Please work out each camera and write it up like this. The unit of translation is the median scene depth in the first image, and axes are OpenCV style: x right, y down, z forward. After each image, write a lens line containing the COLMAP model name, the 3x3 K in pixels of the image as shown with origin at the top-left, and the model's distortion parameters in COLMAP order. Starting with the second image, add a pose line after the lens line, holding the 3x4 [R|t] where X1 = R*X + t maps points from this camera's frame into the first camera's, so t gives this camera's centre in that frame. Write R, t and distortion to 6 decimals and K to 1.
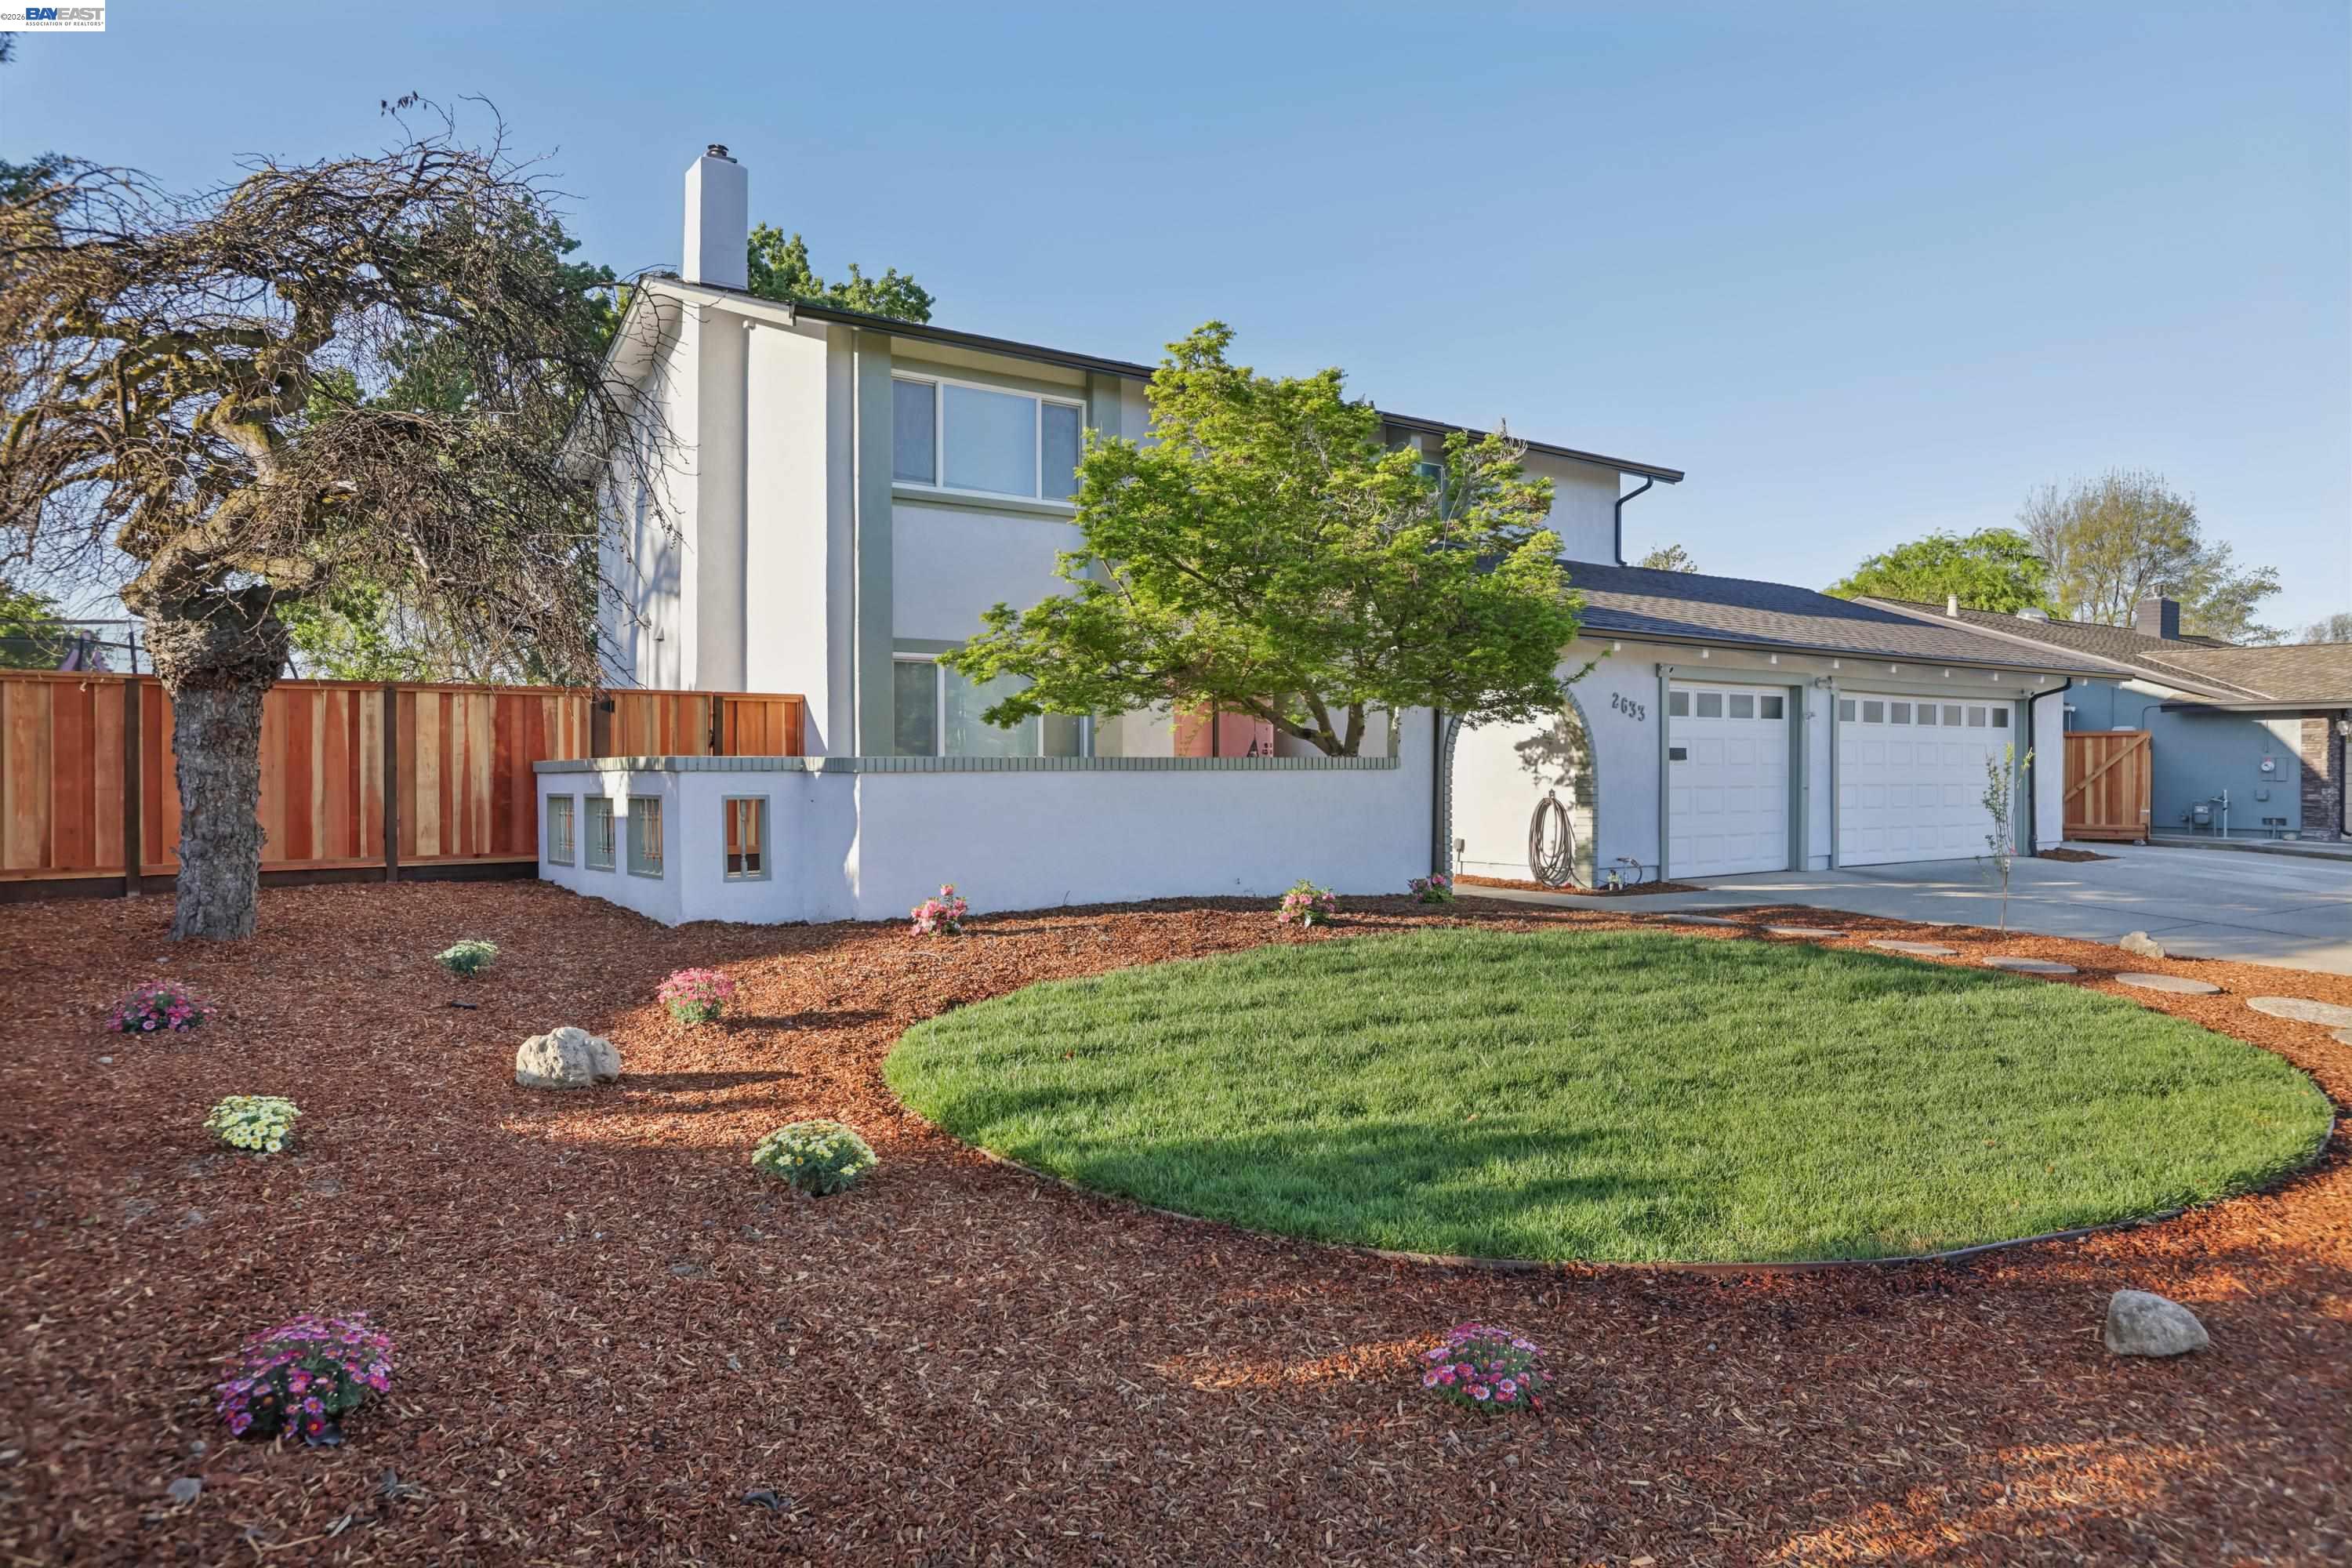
lens RADIAL K [[1585.0, 0, 1176.0], [0, 1585.0, 784.0], [0, 0, 1]] dist [-0.135989, -0.000233]
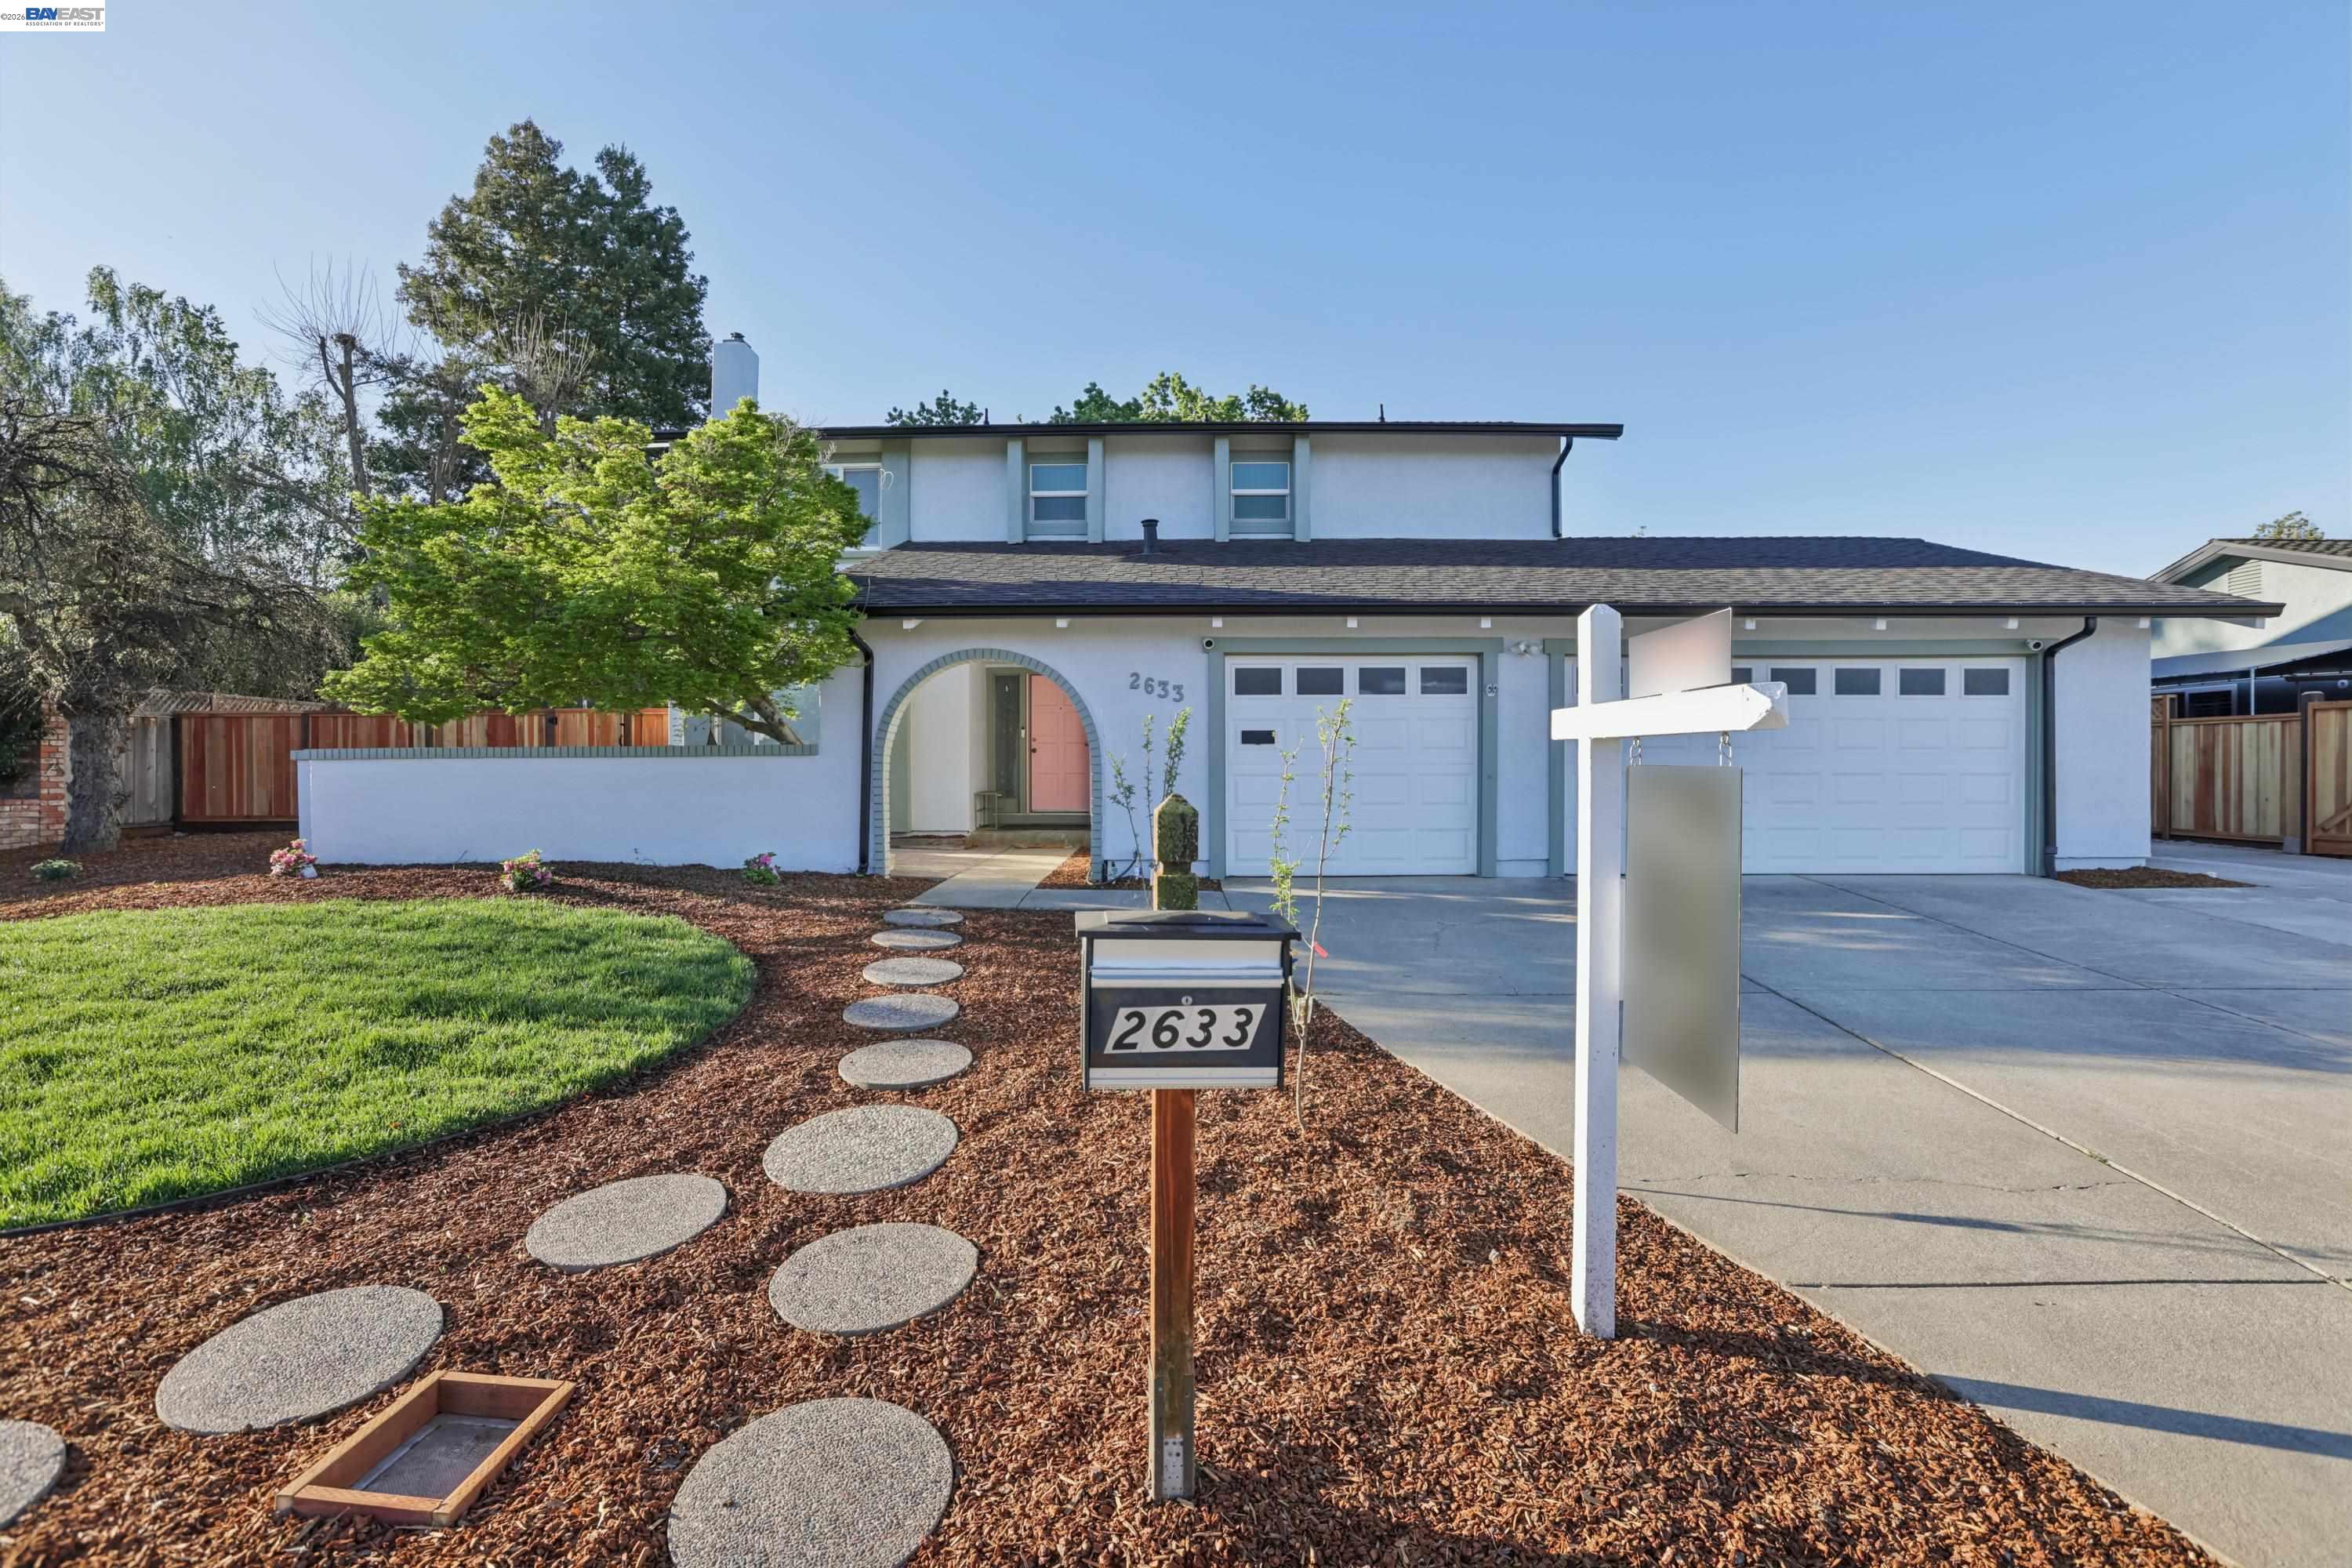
lens RADIAL K [[1042.1, 0, 1176.0], [0, 1042.1, 784.0], [0, 0, 1]] dist [-0.019037, -0.000251]
pose [[0.826340, 0.015061, -0.562970, 0.523074], [-0.001844, 0.999709, 0.024038, -0.005823], [0.563169, -0.018826, 0.826127, 0.405108]]
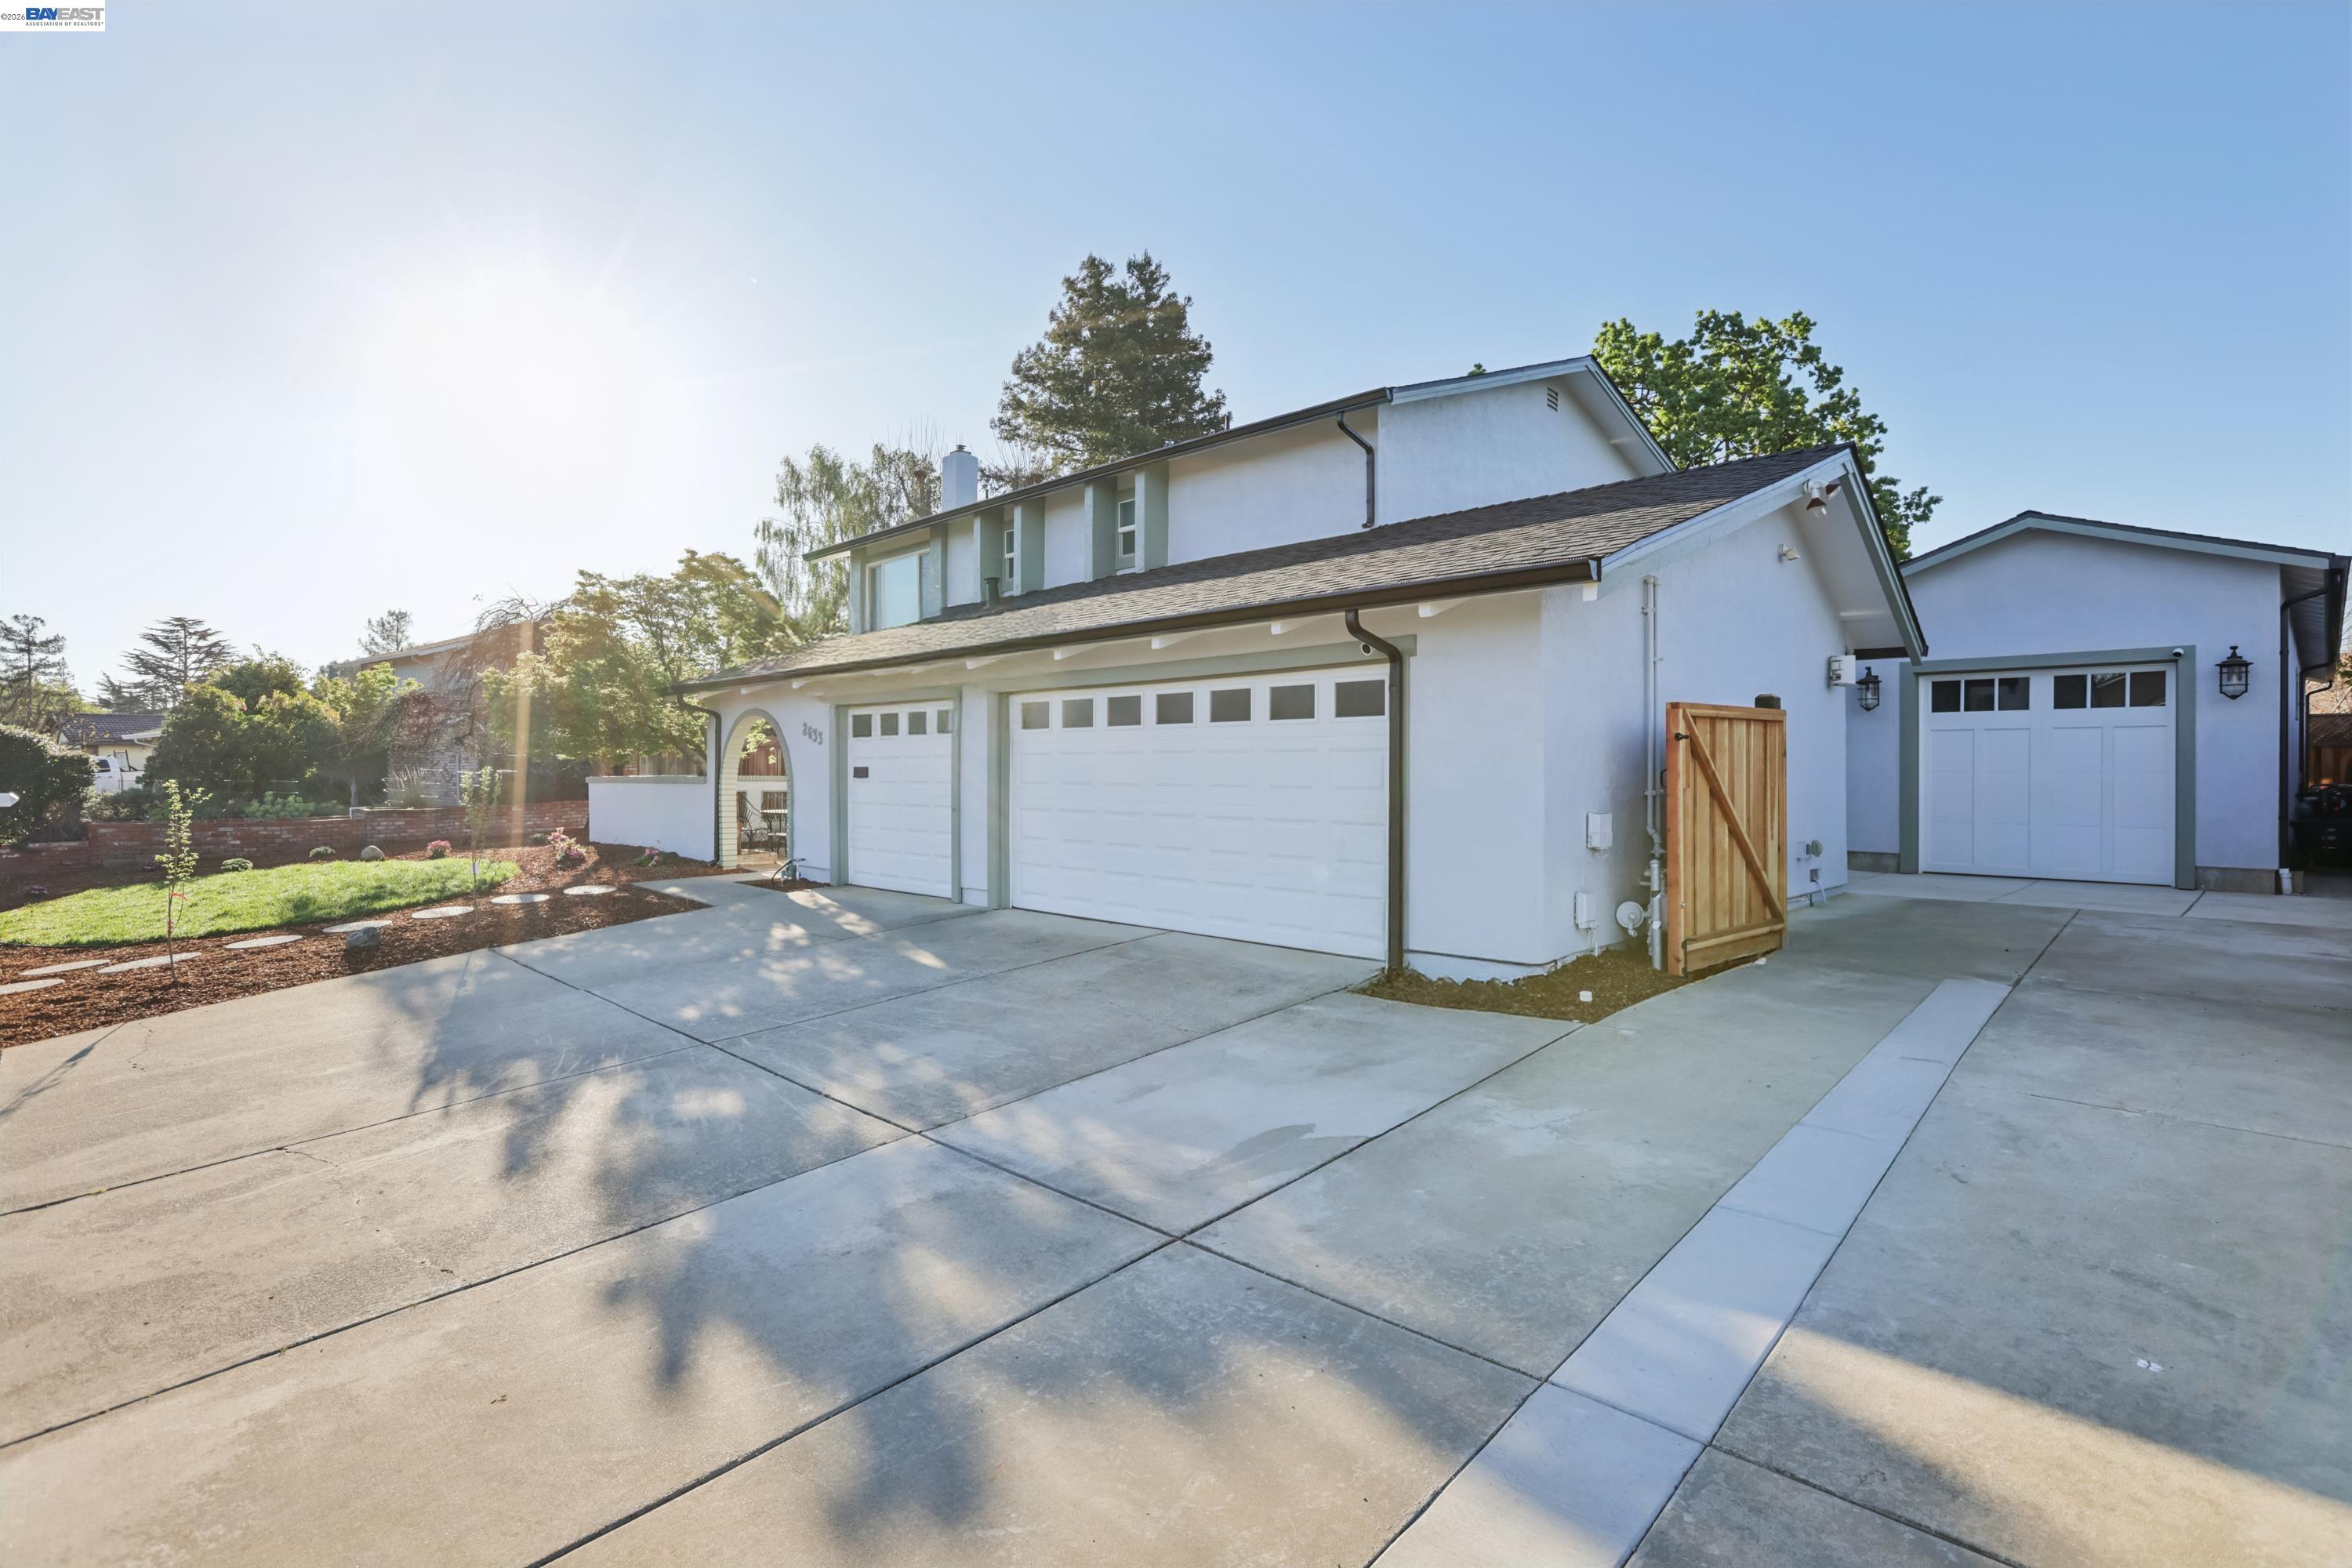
lens RADIAL K [[1254.8, 0, 1176.0], [0, 1254.8, 784.0], [0, 0, 1]] dist [-0.164439, 0.000006]
pose [[0.148265, 0.010824, -0.988889, 1.017272], [-0.004161, 0.999938, 0.010322, -0.017840], [0.988939, 0.002584, 0.148300, 0.919360]]
